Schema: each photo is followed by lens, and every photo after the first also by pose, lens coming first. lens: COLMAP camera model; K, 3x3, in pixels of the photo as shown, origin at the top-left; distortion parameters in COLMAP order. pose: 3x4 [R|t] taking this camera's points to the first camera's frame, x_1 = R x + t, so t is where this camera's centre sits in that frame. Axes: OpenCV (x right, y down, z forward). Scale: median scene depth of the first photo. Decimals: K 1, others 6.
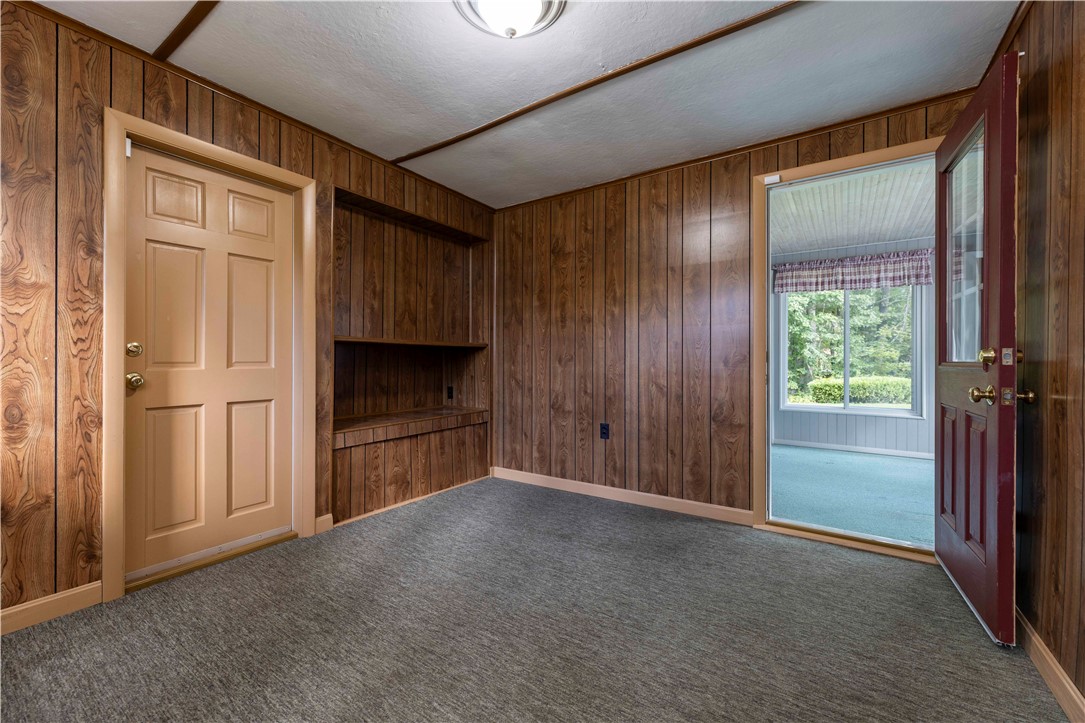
lens RADIAL K [[439.6, 0, 542.8], [0, 439.6, 360.0], [0, 0, 1]] dist [-0.002911, 0.000670]
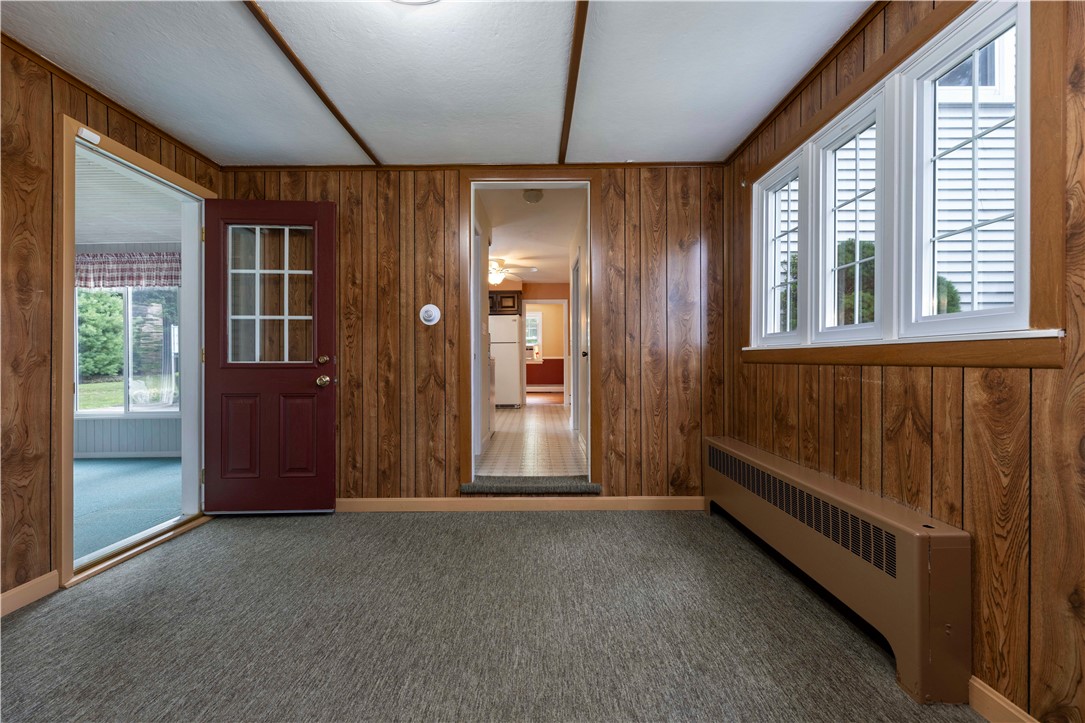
lens RADIAL K [[415.6, 0, 538.2], [0, 415.6, 363.0], [0, 0, 1]] dist [-0.000813, -0.000097]
pose [[-0.560528, -0.002799, 0.828131, -0.665330], [-0.003383, 0.999994, 0.001090, -0.002777], [-0.828129, -0.002191, -0.560534, 0.885408]]
